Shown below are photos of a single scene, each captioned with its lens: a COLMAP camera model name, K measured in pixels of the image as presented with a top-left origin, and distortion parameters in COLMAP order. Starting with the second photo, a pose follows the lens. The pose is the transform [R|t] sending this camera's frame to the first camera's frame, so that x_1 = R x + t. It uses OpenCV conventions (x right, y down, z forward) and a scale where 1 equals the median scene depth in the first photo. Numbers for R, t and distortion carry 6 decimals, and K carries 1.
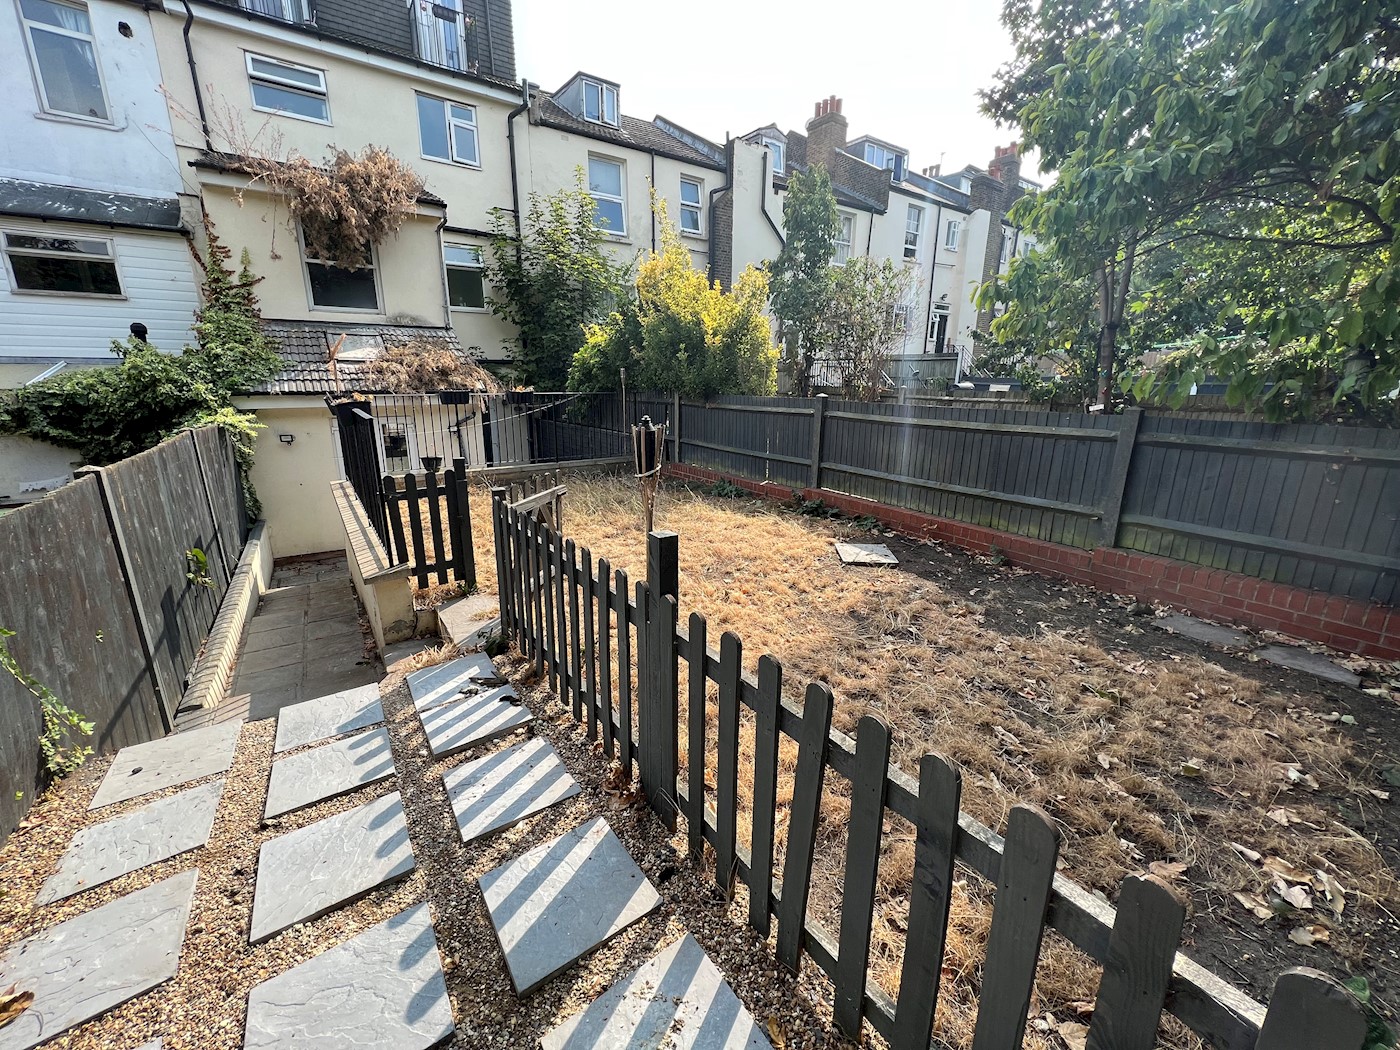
lens RADIAL K [[562.5, 0, 699.3], [0, 562.5, 523.6], [0, 0, 1]] dist [0.003379, -0.001089]
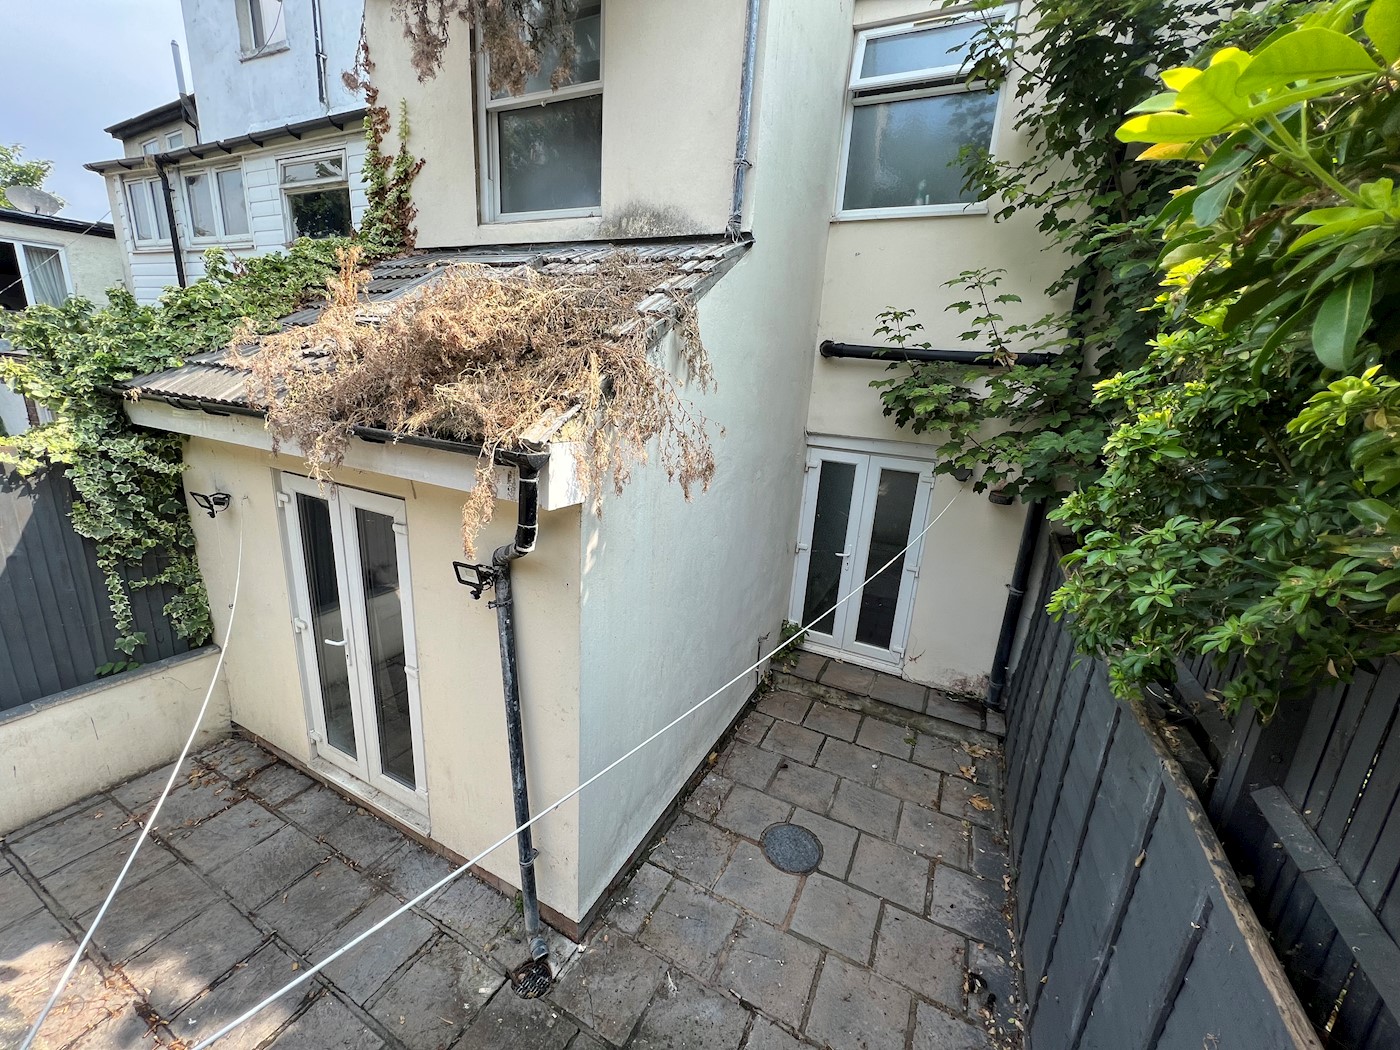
lens RADIAL K [[562.5, 0, 701.7], [0, 562.5, 519.8], [0, 0, 1]] dist [0.003379, -0.001089]
pose [[0.472576, 0.246674, -0.846064, -0.174386], [-0.285522, 0.951103, 0.117818, -0.270304], [0.833756, 0.185892, 0.519899, 1.012552]]
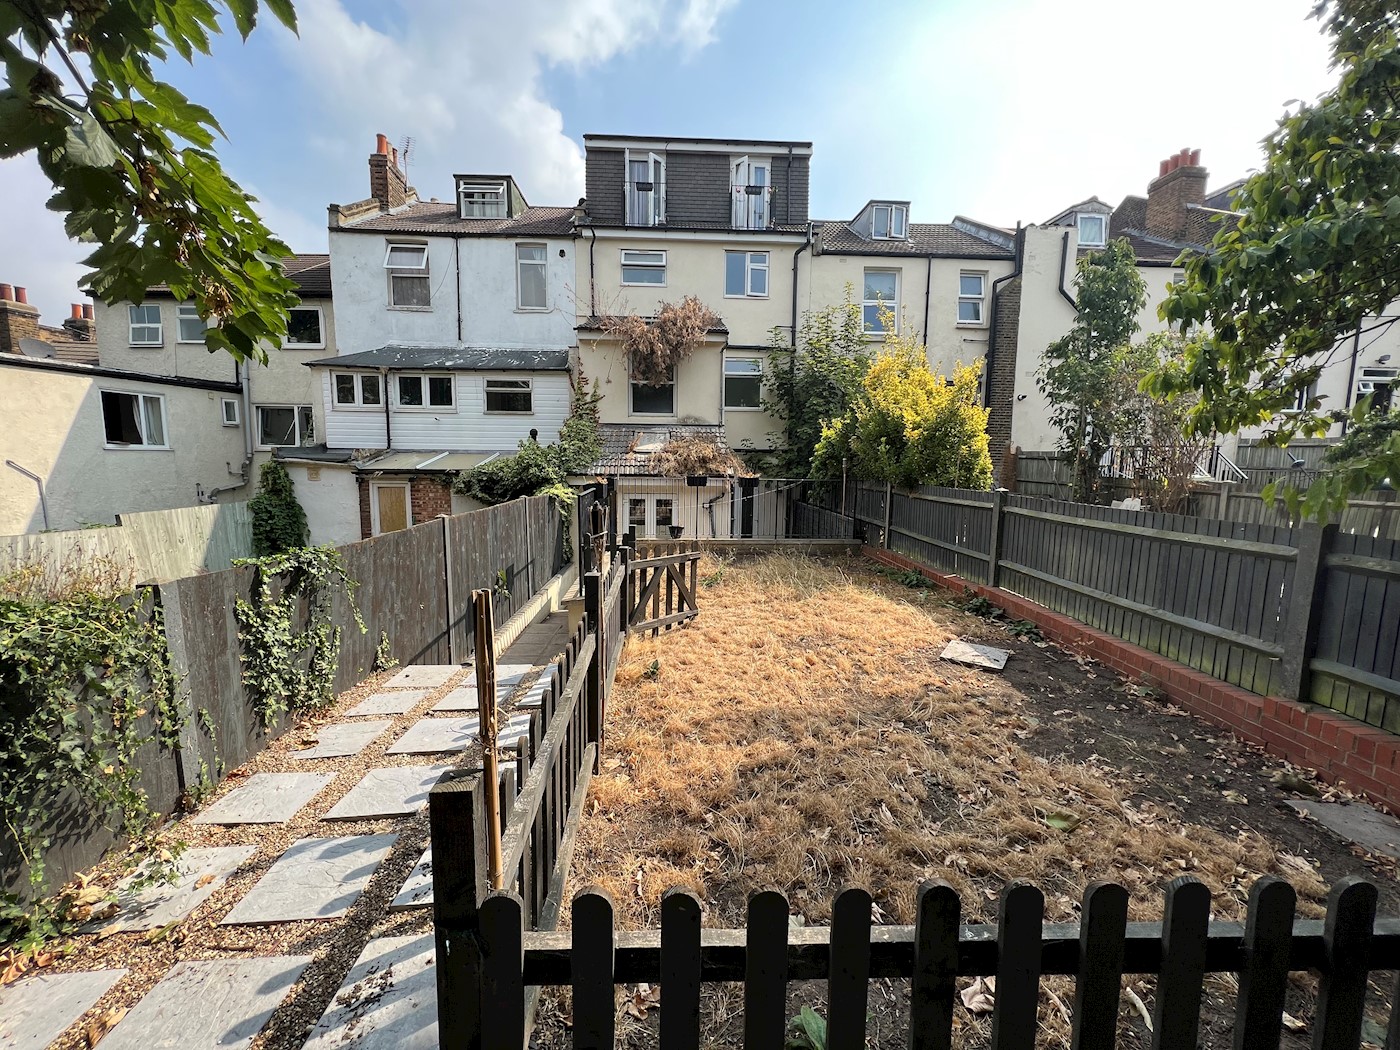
lens RADIAL K [[562.5, 0, 695.4], [0, 562.5, 524.2], [0, 0, 1]] dist [0.003379, -0.001089]
pose [[0.848167, 0.067630, -0.525393, 0.203731], [-0.141624, 0.984664, -0.101881, 0.000107], [0.510446, 0.160820, 0.844738, -0.044325]]
